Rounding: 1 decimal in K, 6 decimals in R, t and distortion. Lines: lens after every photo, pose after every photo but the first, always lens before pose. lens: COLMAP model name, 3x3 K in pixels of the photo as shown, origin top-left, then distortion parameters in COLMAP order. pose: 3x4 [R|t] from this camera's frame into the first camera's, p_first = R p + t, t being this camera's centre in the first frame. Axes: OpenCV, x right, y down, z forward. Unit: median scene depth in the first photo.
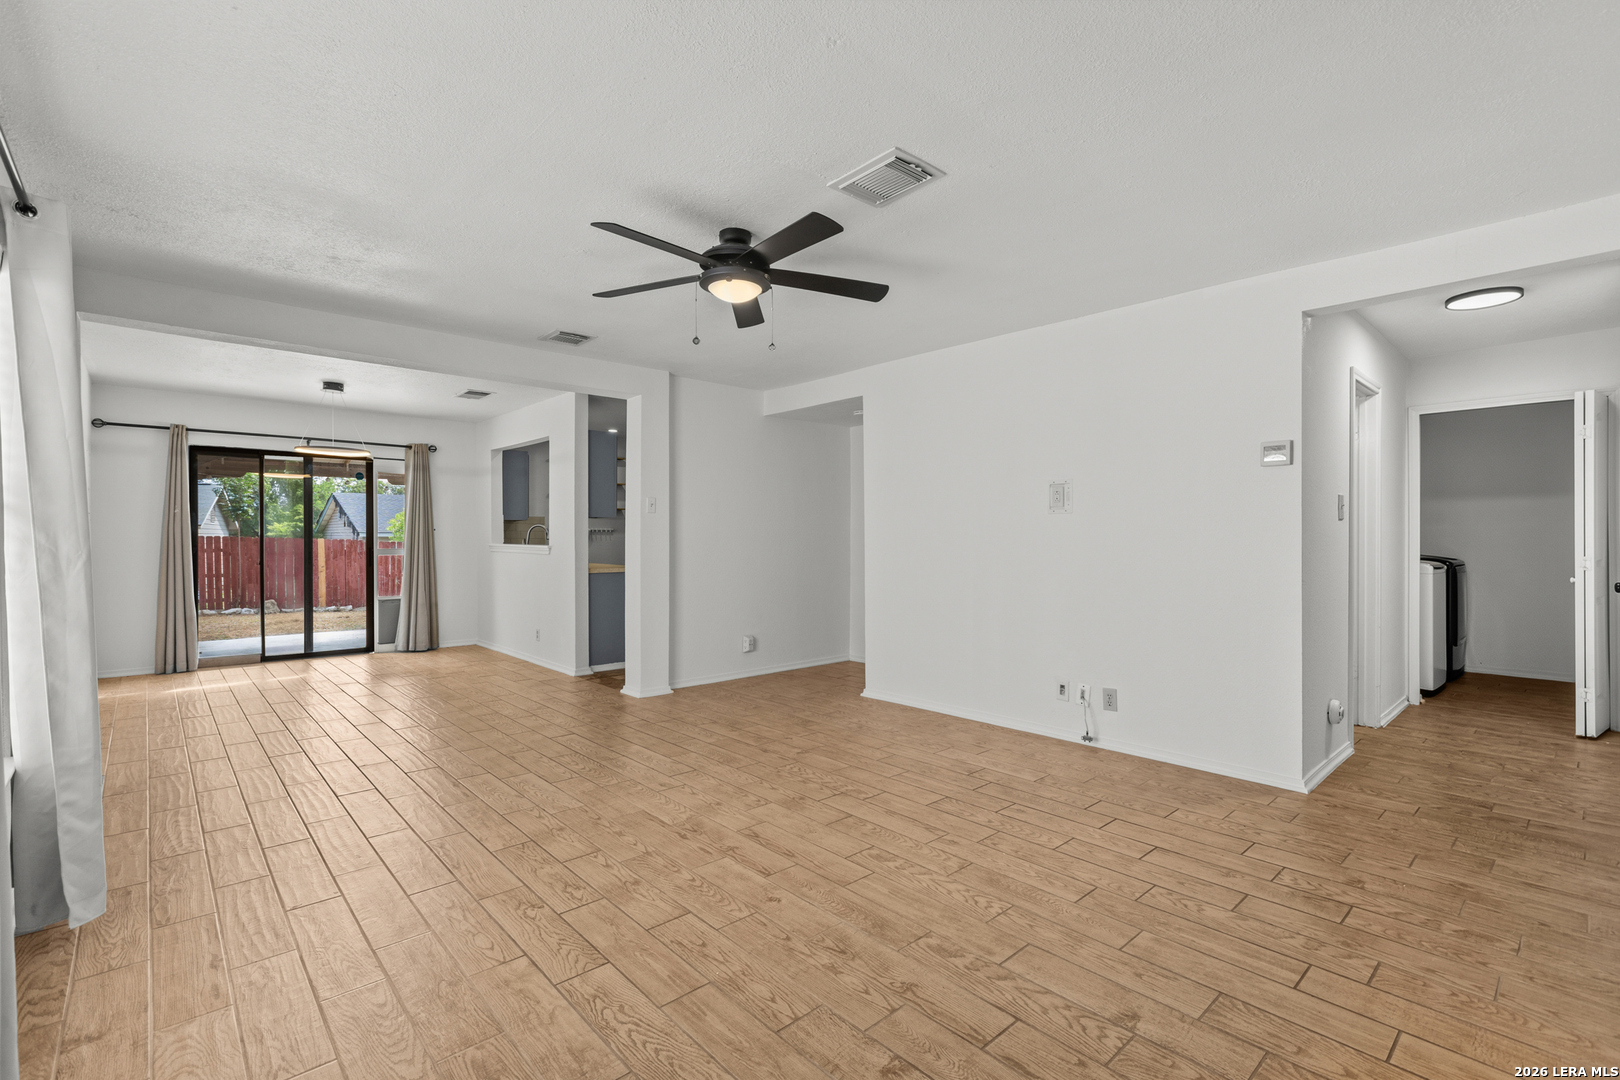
lens RADIAL K [[726.3, 0, 805.7], [0, 726.3, 535.4], [0, 0, 1]] dist [-0.004147, -0.000549]
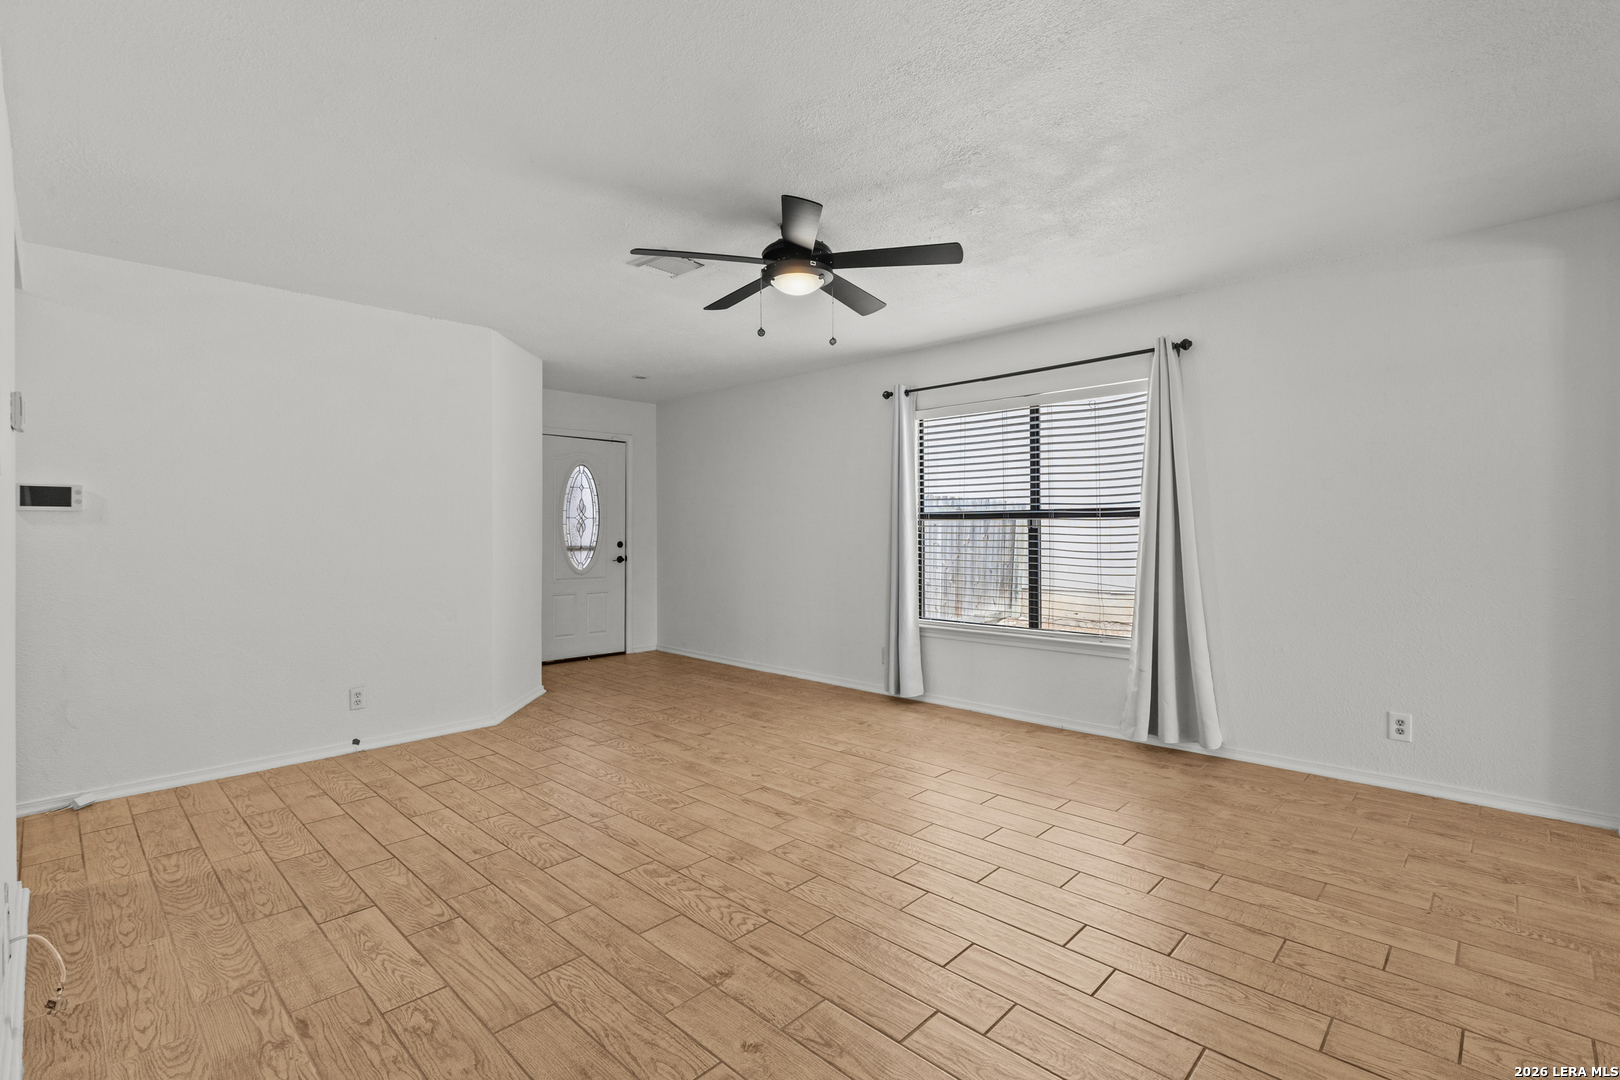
lens RADIAL K [[736.5, 0, 808.0], [0, 736.5, 533.3], [0, 0, 1]] dist [-0.002178, -0.000627]
pose [[-0.997866, 0.006099, -0.065009, -0.035332], [0.005908, 0.999978, 0.003130, 0.001696], [0.065027, 0.002739, -0.997880, 1.642662]]
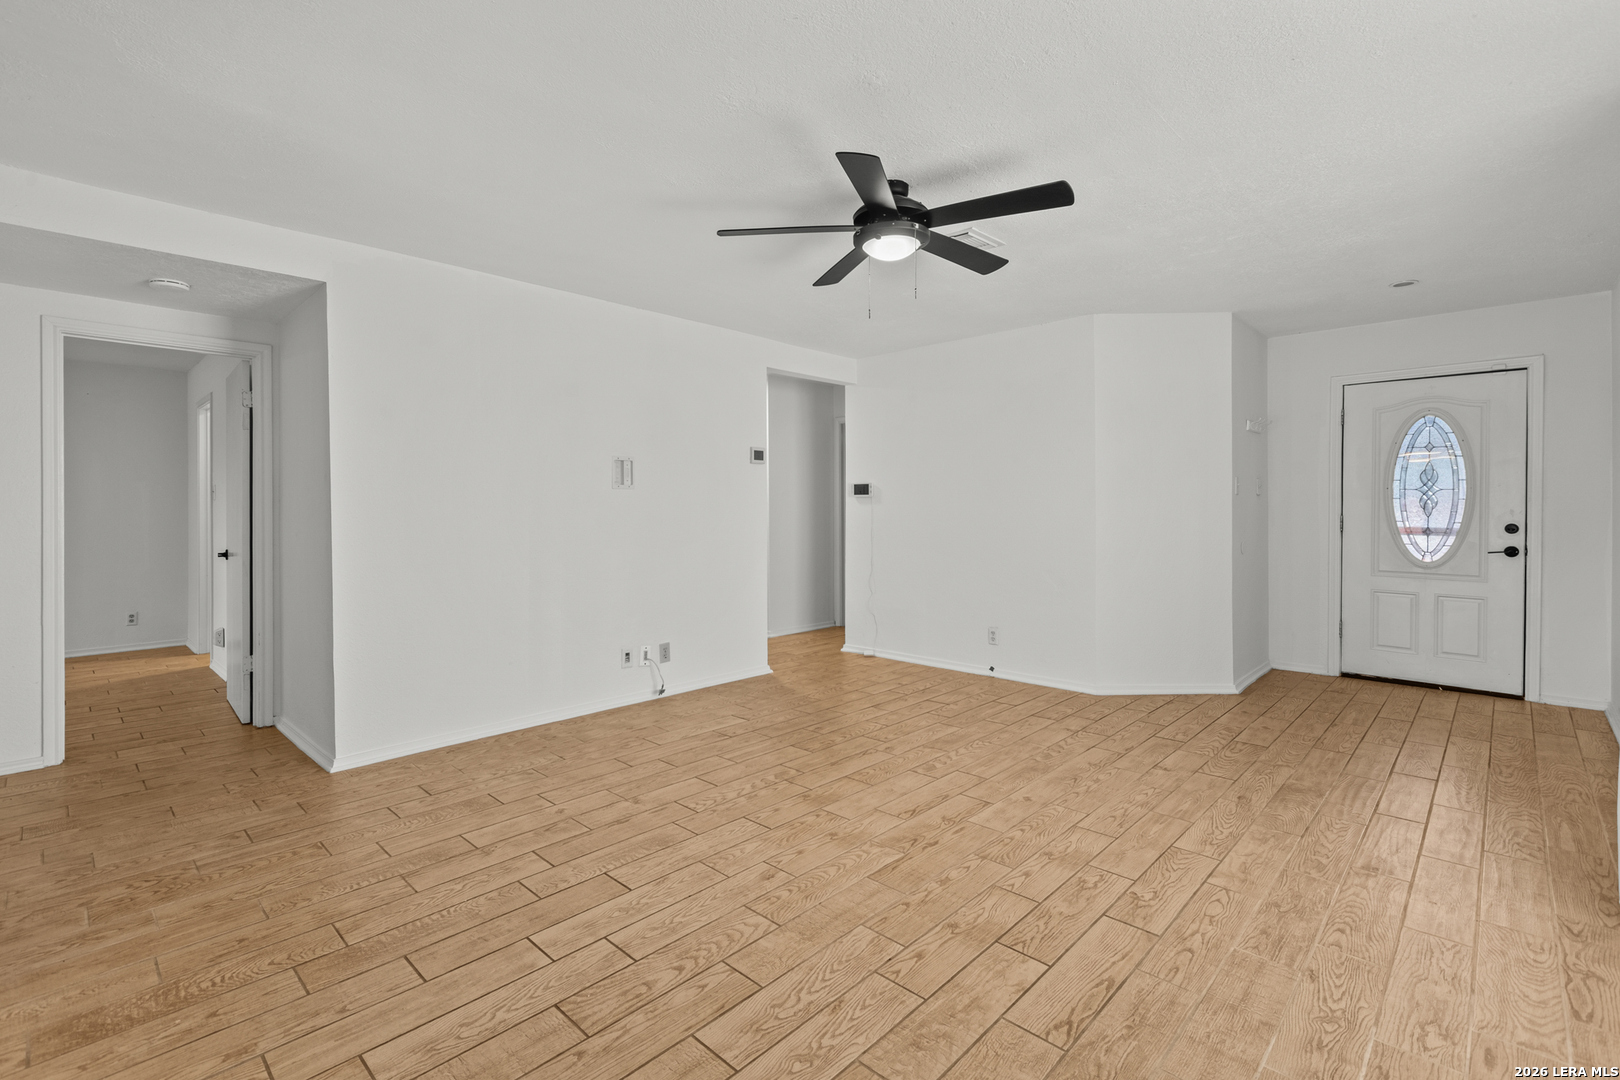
lens RADIAL K [[731.7, 0, 796.2], [0, 731.7, 515.8], [0, 0, 1]] dist [-0.000603, -0.000020]
pose [[-0.062240, -0.009601, 0.998015, -0.839191], [0.001801, 0.999951, 0.009732, -0.001531], [-0.998060, 0.002403, -0.062220, 0.968274]]
